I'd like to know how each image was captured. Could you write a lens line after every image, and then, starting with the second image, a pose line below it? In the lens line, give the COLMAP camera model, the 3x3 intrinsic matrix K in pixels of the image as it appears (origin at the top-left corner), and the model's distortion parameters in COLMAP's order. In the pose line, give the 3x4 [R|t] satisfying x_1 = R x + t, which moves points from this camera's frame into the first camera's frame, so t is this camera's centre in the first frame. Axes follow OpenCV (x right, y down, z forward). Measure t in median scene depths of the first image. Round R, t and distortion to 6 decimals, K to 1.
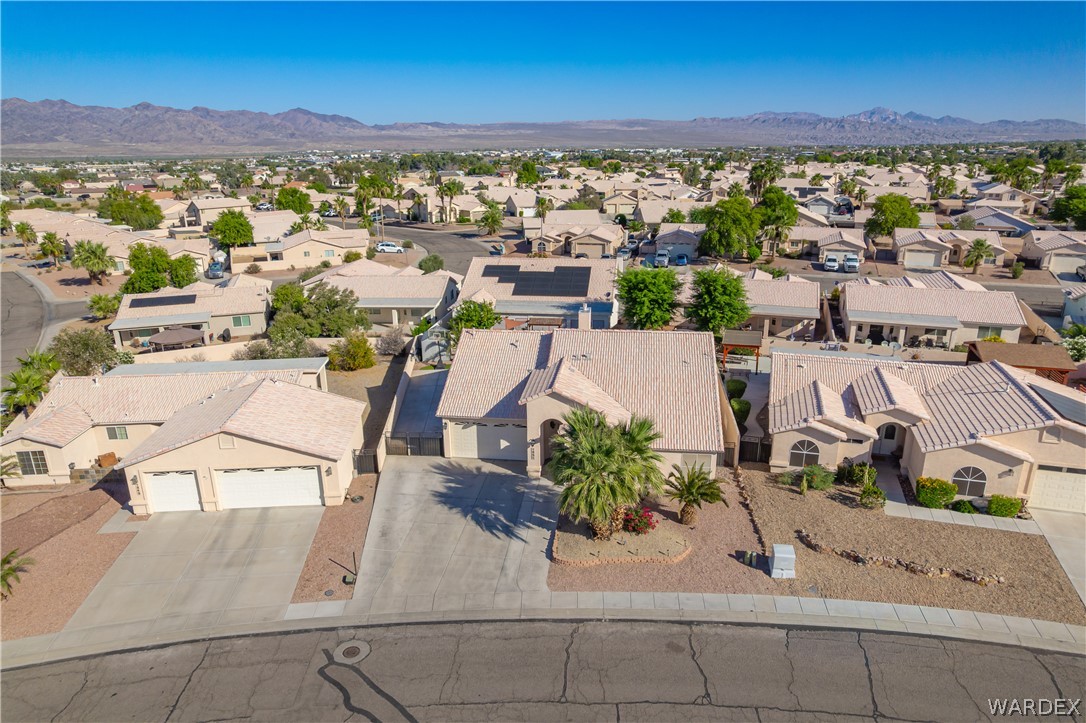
lens RADIAL K [[695.5, 0, 544.7], [0, 695.5, 368.9], [0, 0, 1]] dist [-0.081174, 0.075132]
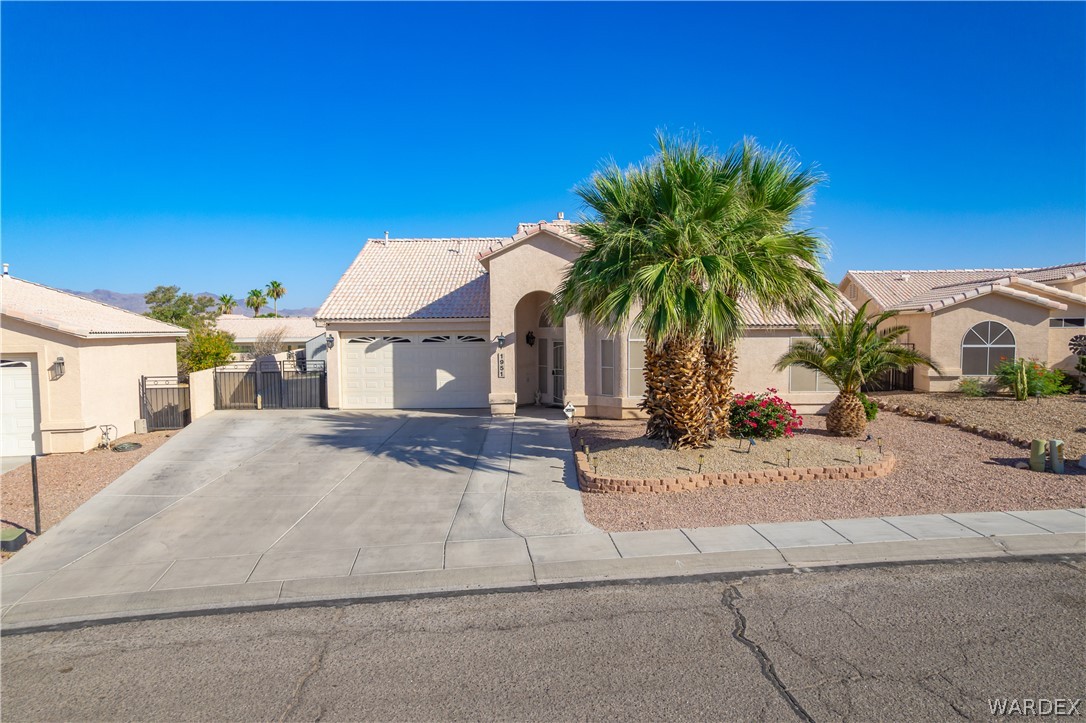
lens RADIAL K [[695.5, 0, 544.7], [0, 695.5, 368.9], [0, 0, 1]] dist [-0.081174, 0.075132]
pose [[0.991228, -0.007015, 0.131980, -0.055165], [0.040415, 0.966846, -0.252142, 0.265445], [-0.125835, 0.255264, 0.958648, 0.518697]]
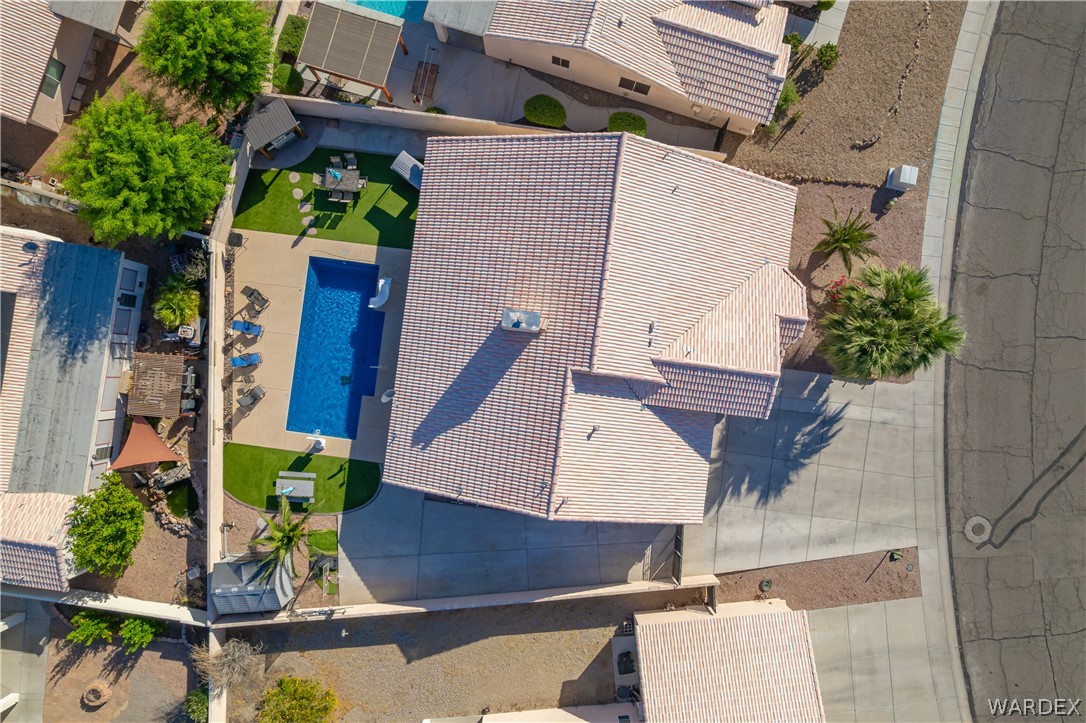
lens RADIAL K [[695.5, 0, 544.7], [0, 695.5, 368.9], [0, 0, 1]] dist [-0.081174, 0.075132]
pose [[-0.000650, -0.999871, 0.016018, 0.008323], [0.301439, 0.015077, 0.953366, -0.802200], [-0.953485, 0.005448, 0.301391, 1.009318]]
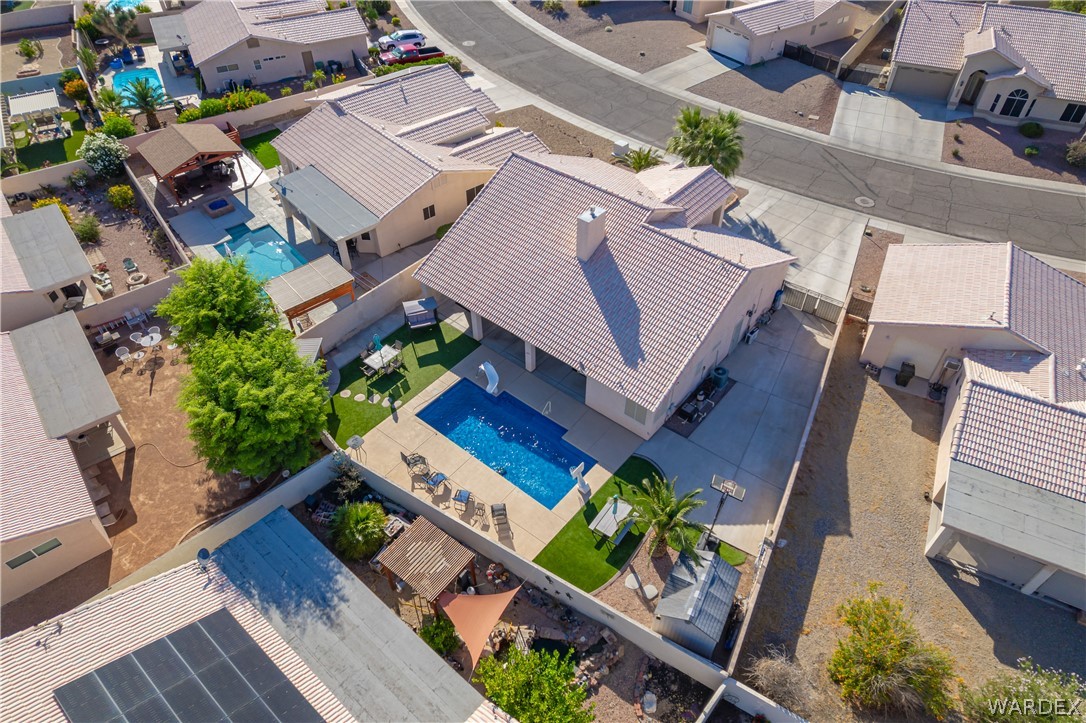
lens RADIAL K [[695.5, 0, 544.7], [0, 695.5, 368.9], [0, 0, 1]] dist [-0.081174, 0.075132]
pose [[-0.847010, -0.364917, 0.386535, -0.310547], [0.175682, 0.494121, 0.851457, -0.809868], [-0.501707, 0.789100, -0.354416, 1.783917]]
